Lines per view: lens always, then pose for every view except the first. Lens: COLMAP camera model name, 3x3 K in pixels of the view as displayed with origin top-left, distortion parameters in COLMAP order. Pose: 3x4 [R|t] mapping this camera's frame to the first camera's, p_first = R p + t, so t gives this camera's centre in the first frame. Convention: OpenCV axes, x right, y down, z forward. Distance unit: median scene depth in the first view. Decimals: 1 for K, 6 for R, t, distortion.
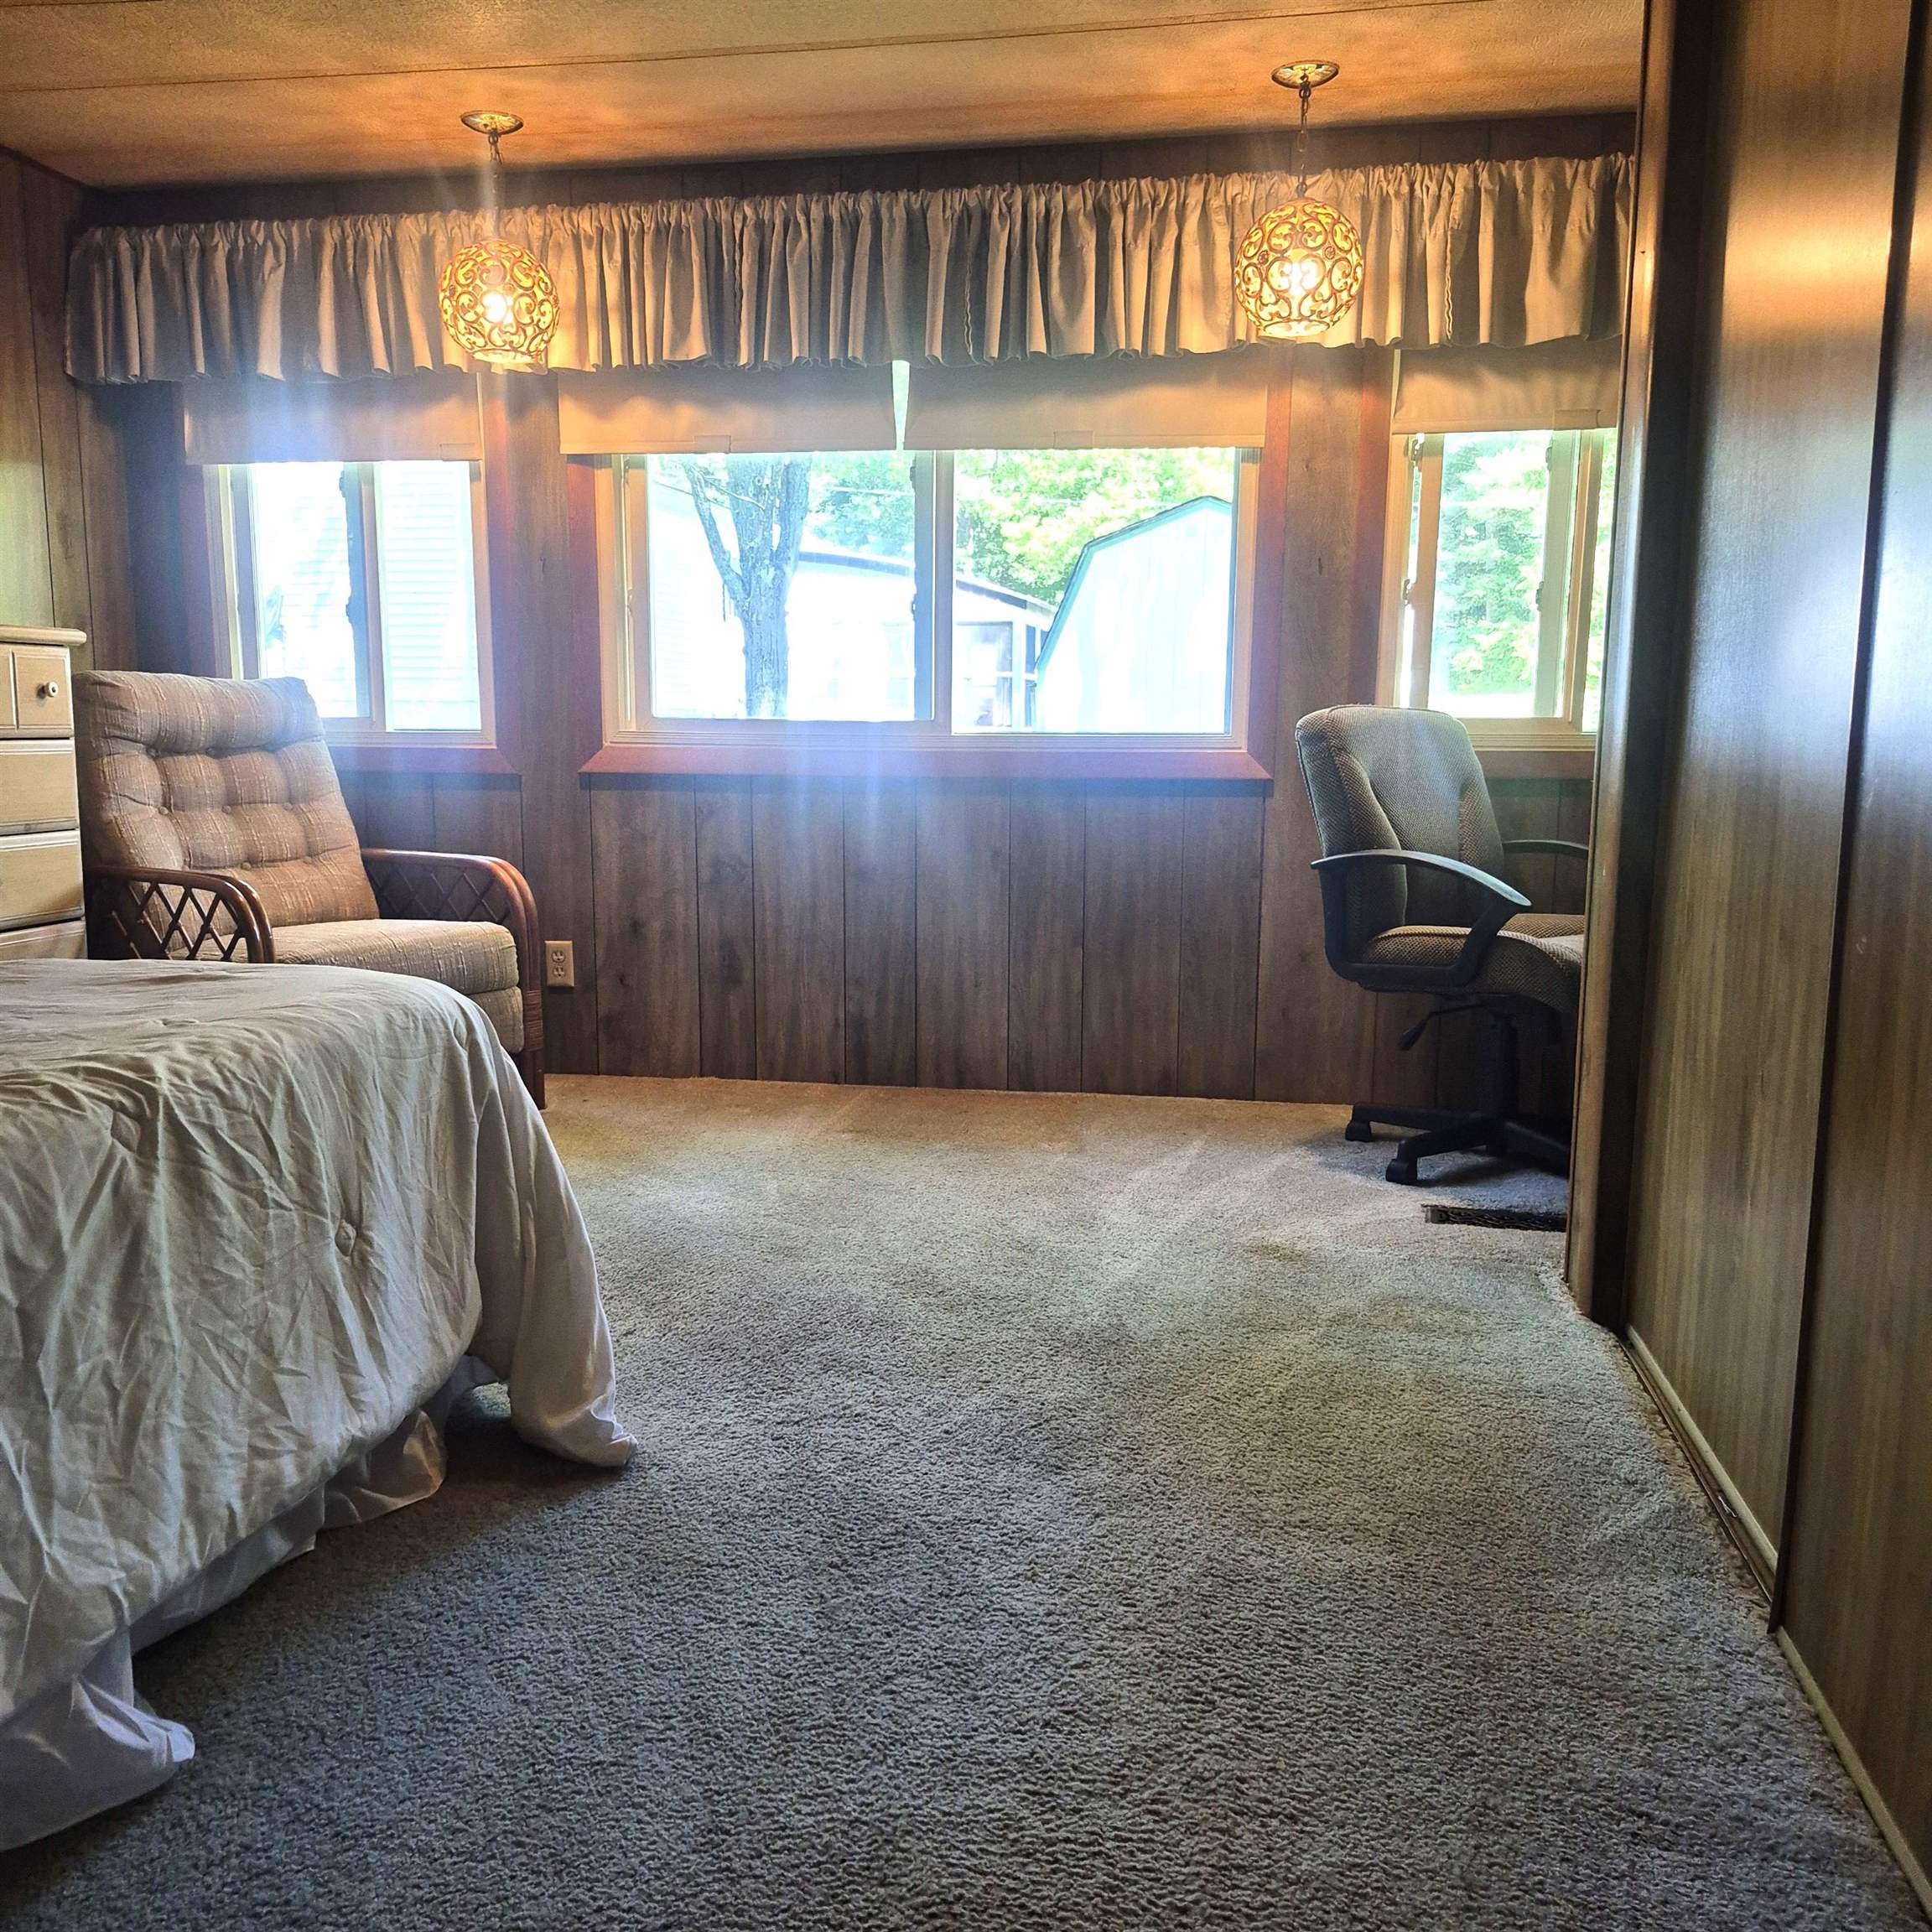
lens RADIAL K [[1766.3, 0, 966.0], [0, 1766.3, 966.0], [0, 0, 1]] dist [0.097788, -0.115313]
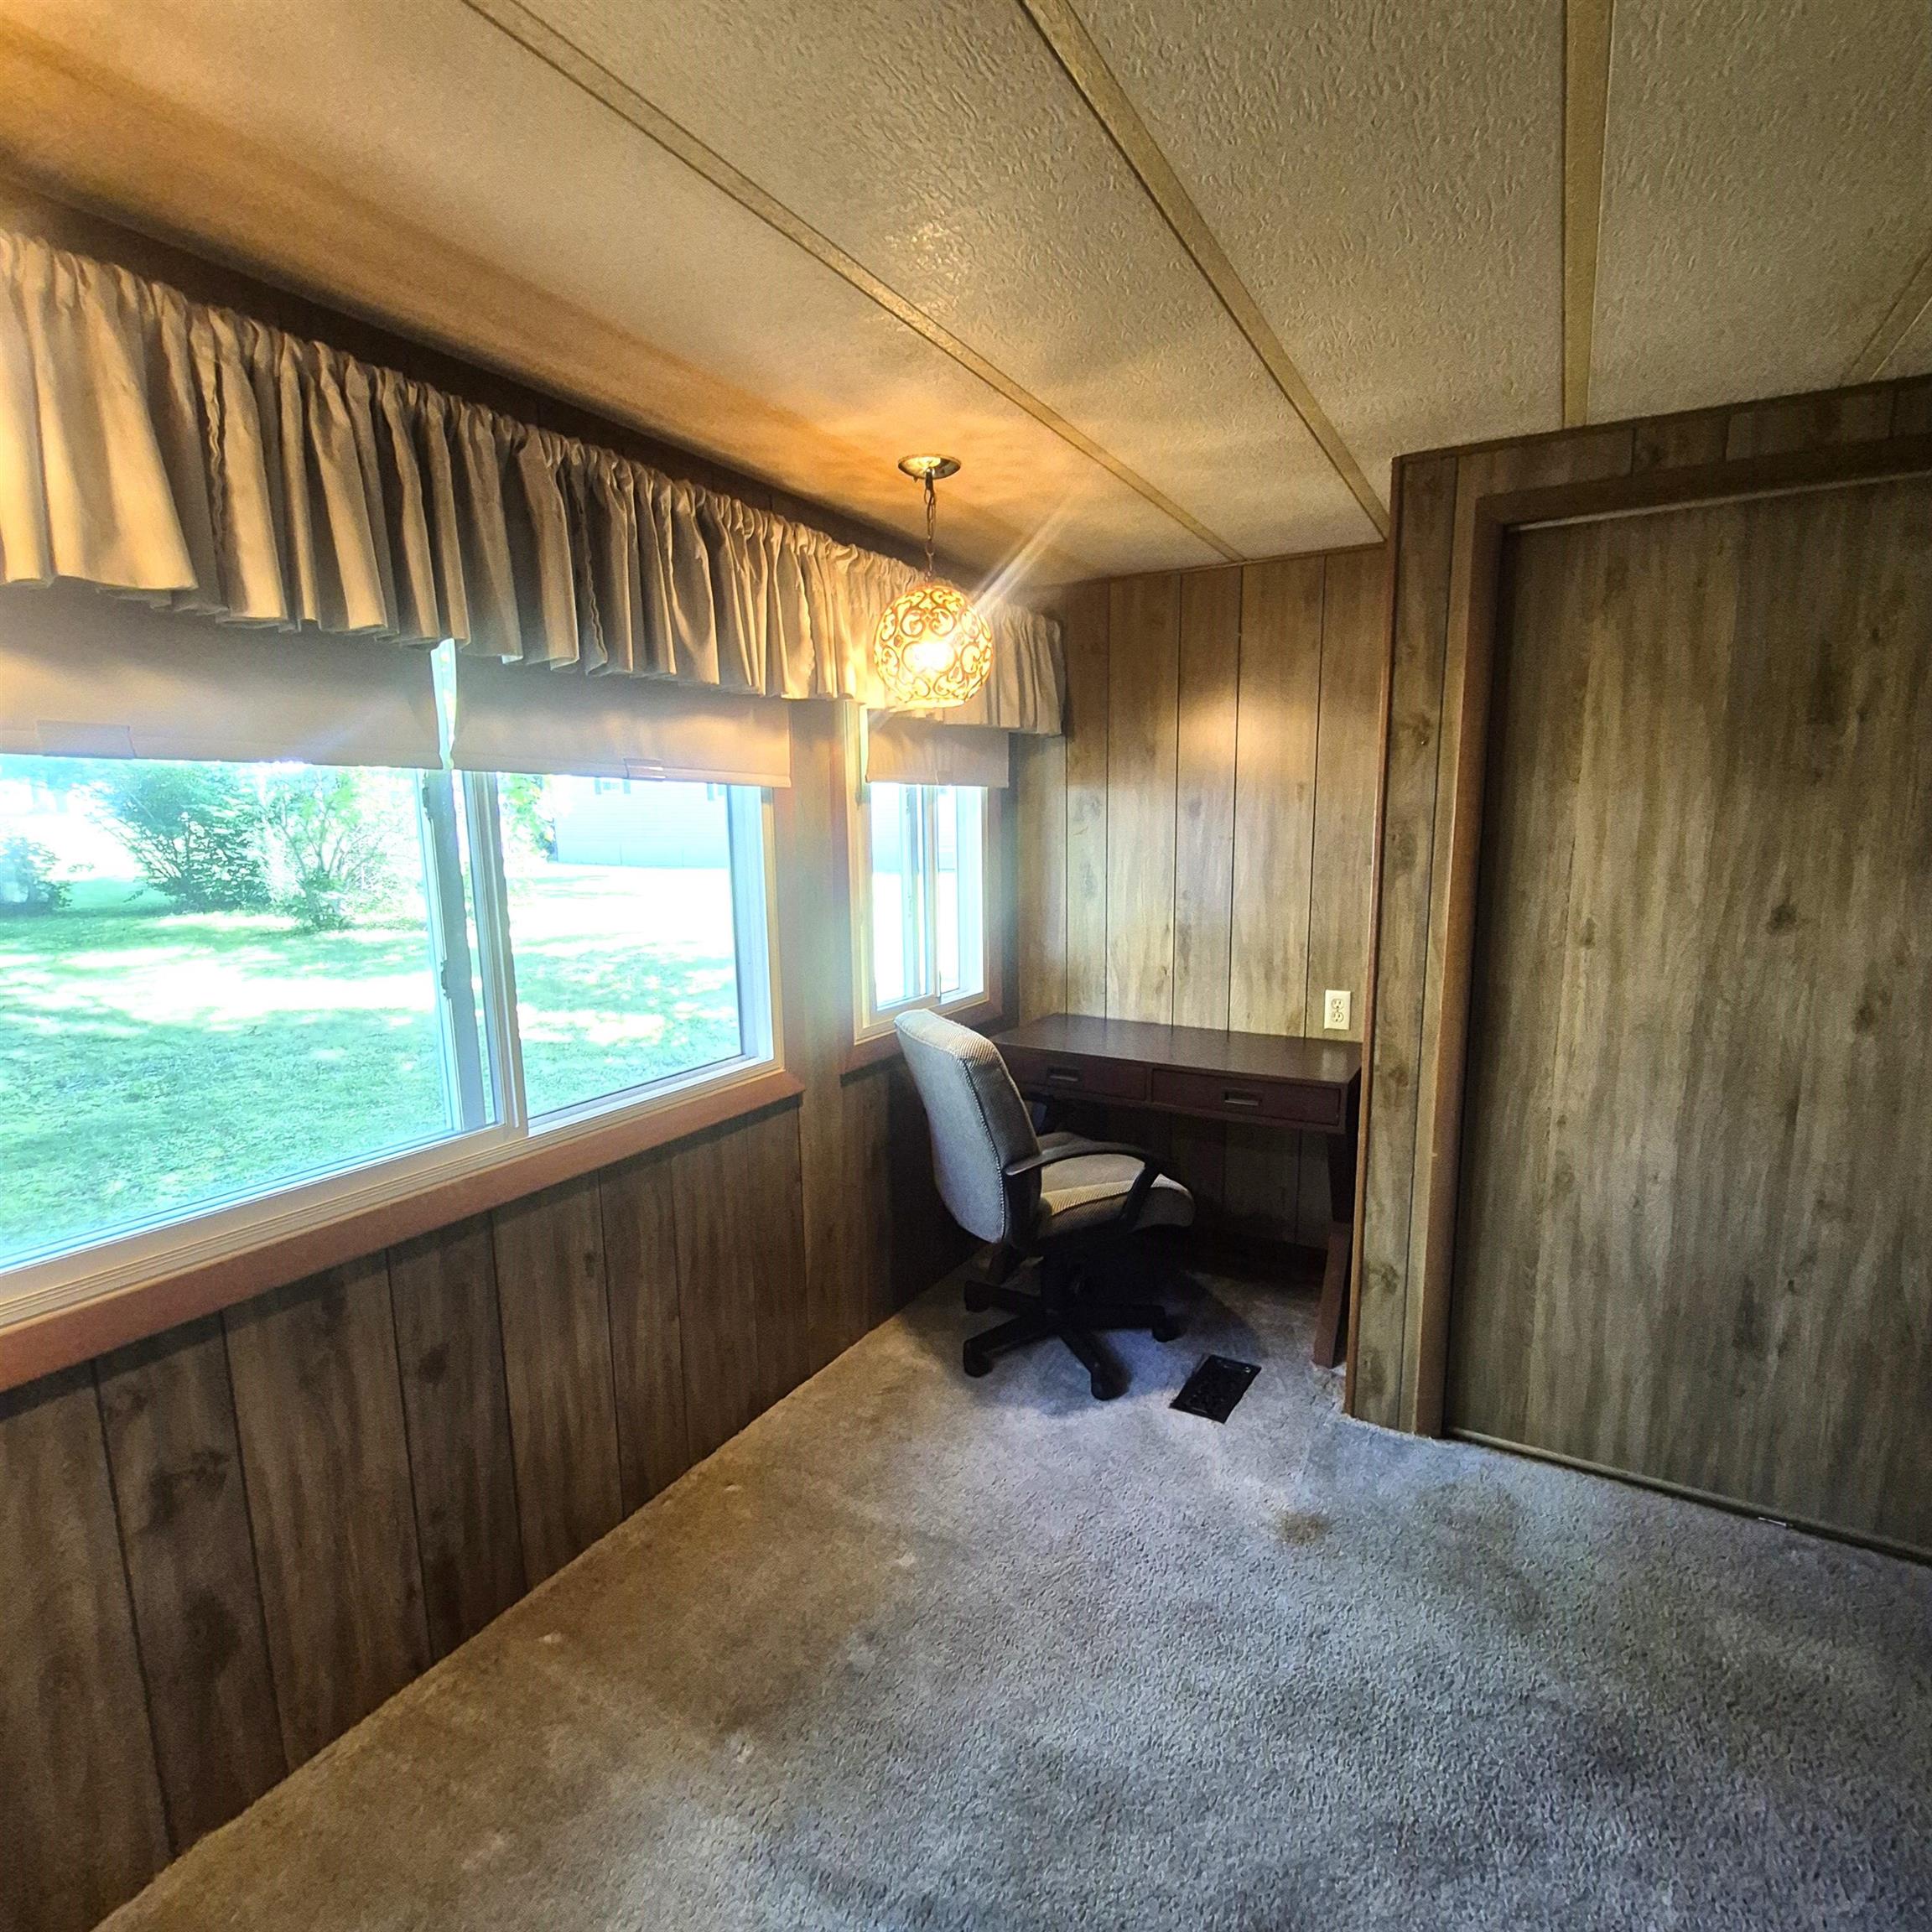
lens RADIAL K [[1012.0, 0, 1011.3], [0, 1012.0, 971.4], [0, 0, 1]] dist [-0.001572, -0.002054]
pose [[0.312953, -0.154818, 0.937066, -0.850005], [0.130577, 0.984270, 0.119008, -0.566943], [-0.940750, 0.085115, 0.328246, 1.650621]]
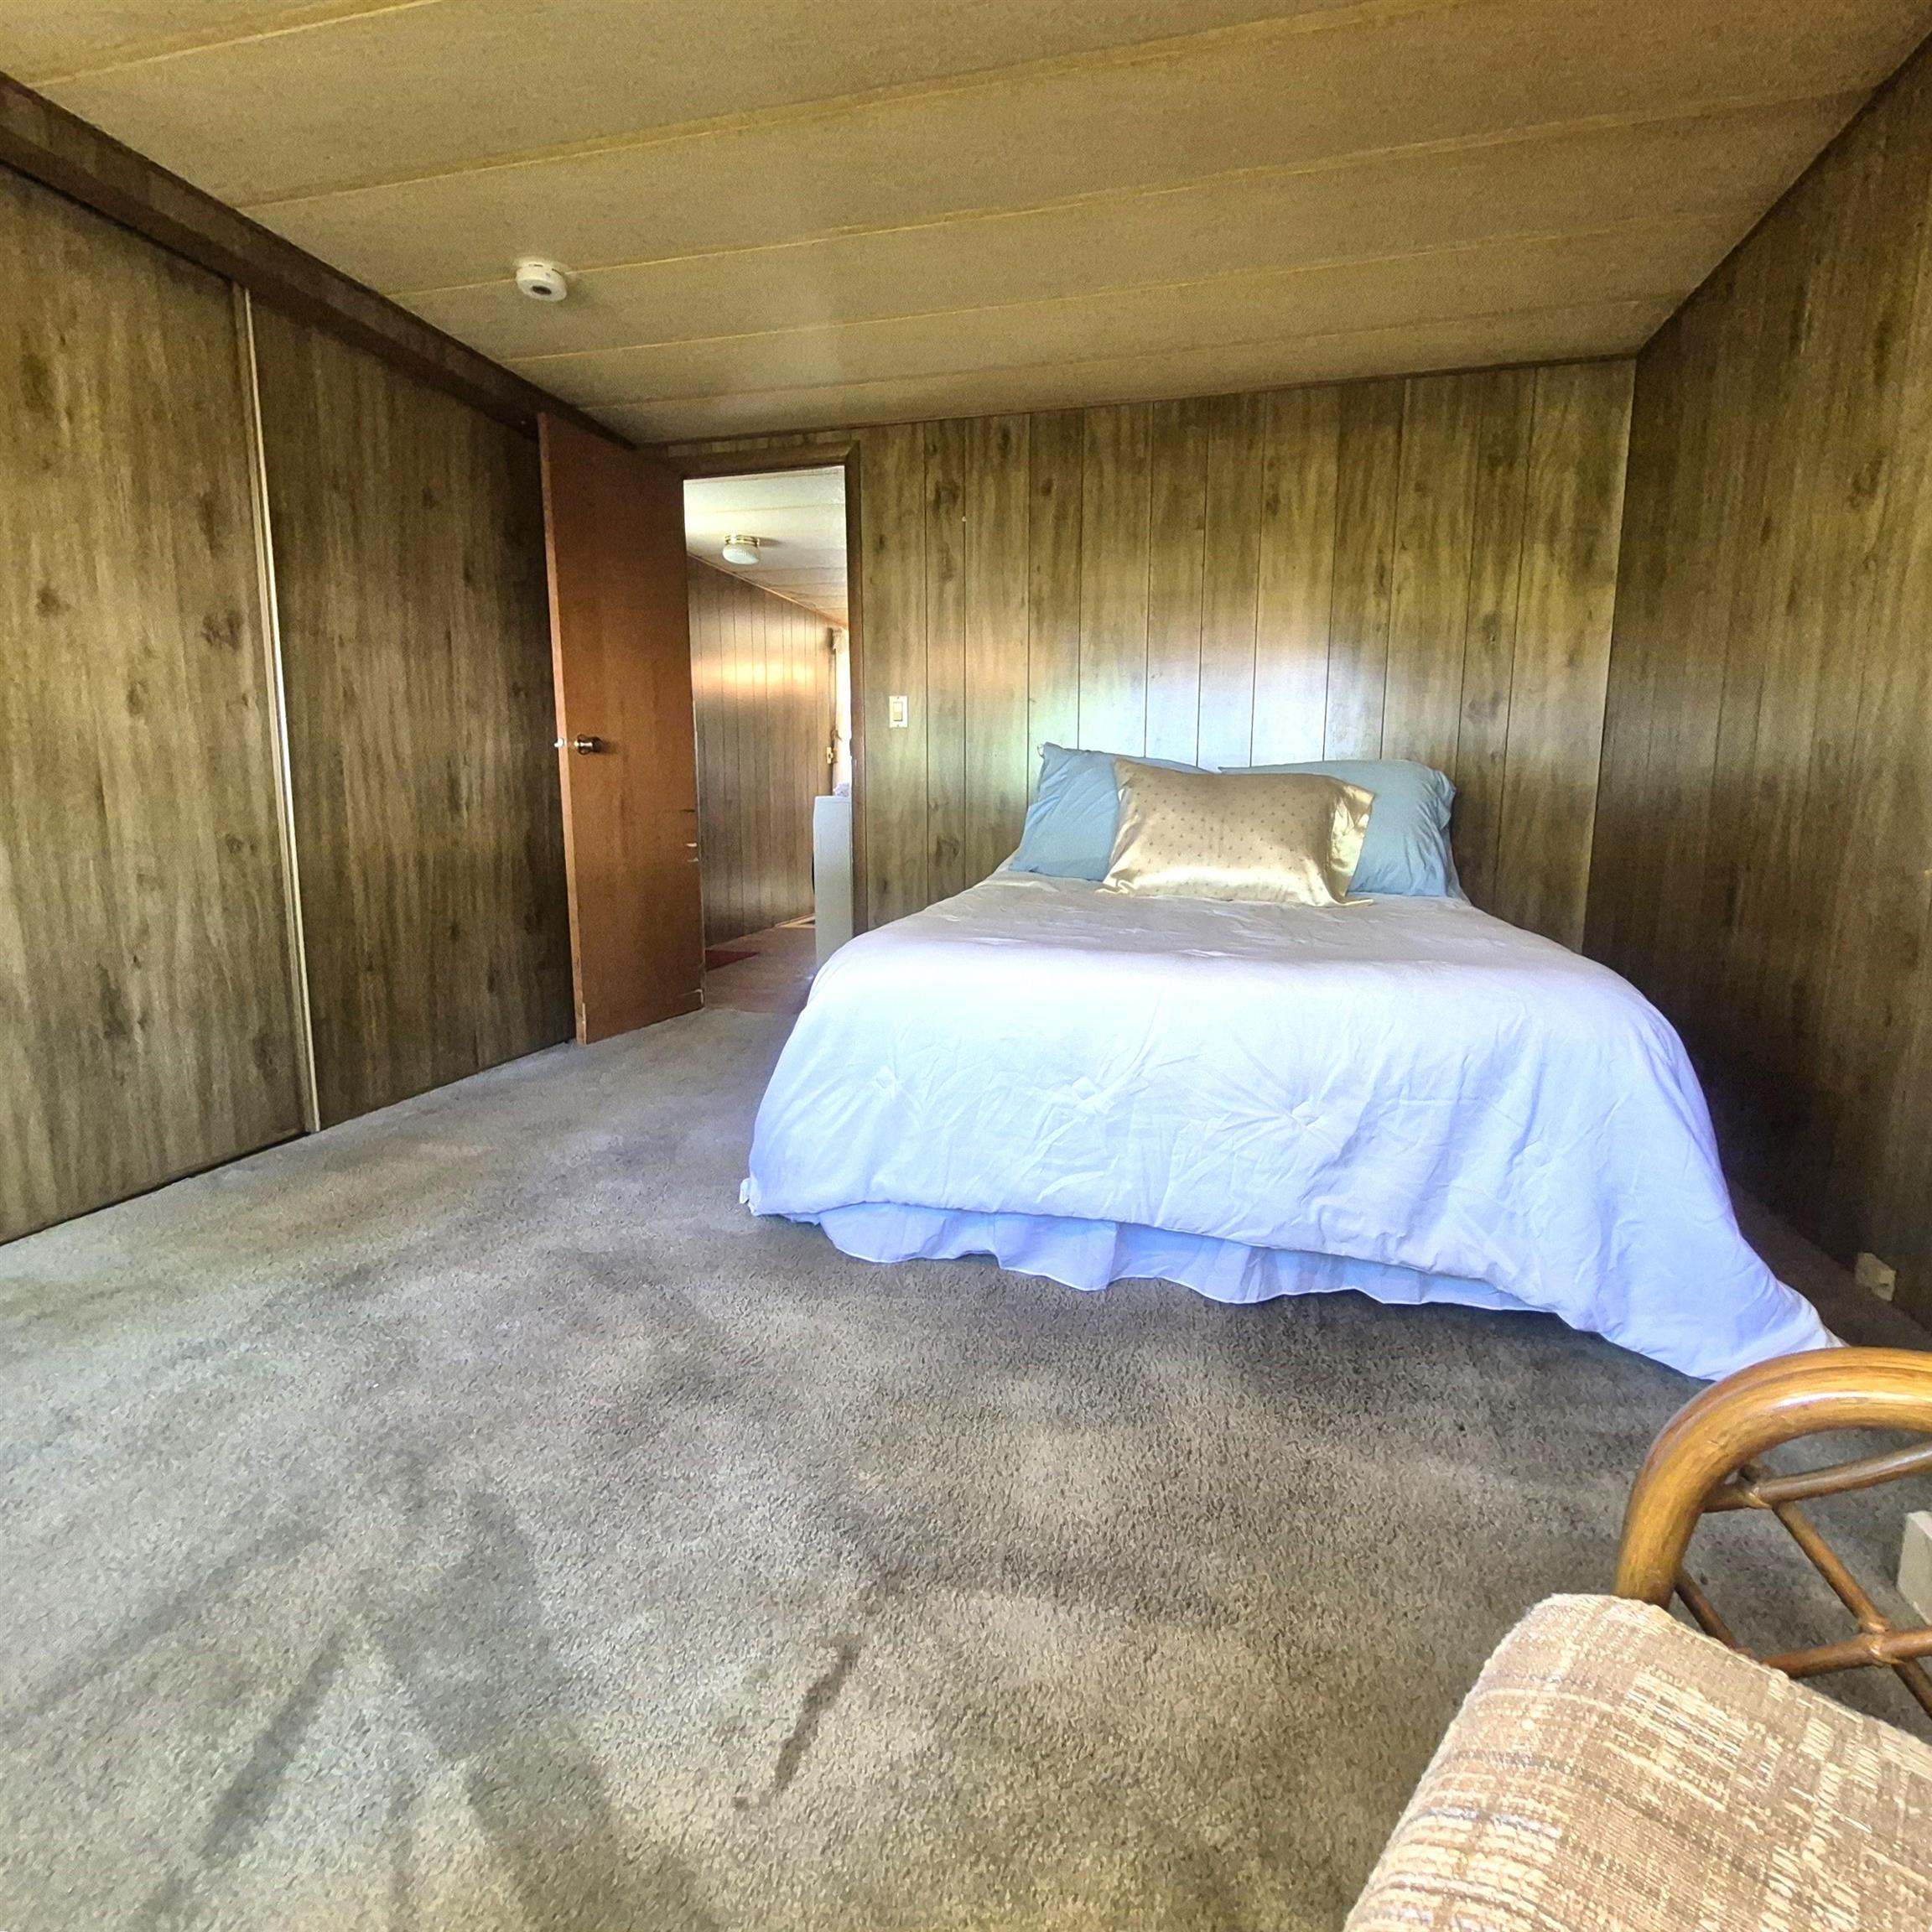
lens RADIAL K [[1040.2, 0, 966.0], [0, 1040.2, 966.0], [0, 0, 1]] dist [-0.002159, -0.001353]
pose [[-0.998144, -0.011790, 0.059751, -0.637652], [0.005361, 0.960264, 0.279042, -0.292908], [-0.060667, 0.278844, -0.958418, 2.436509]]
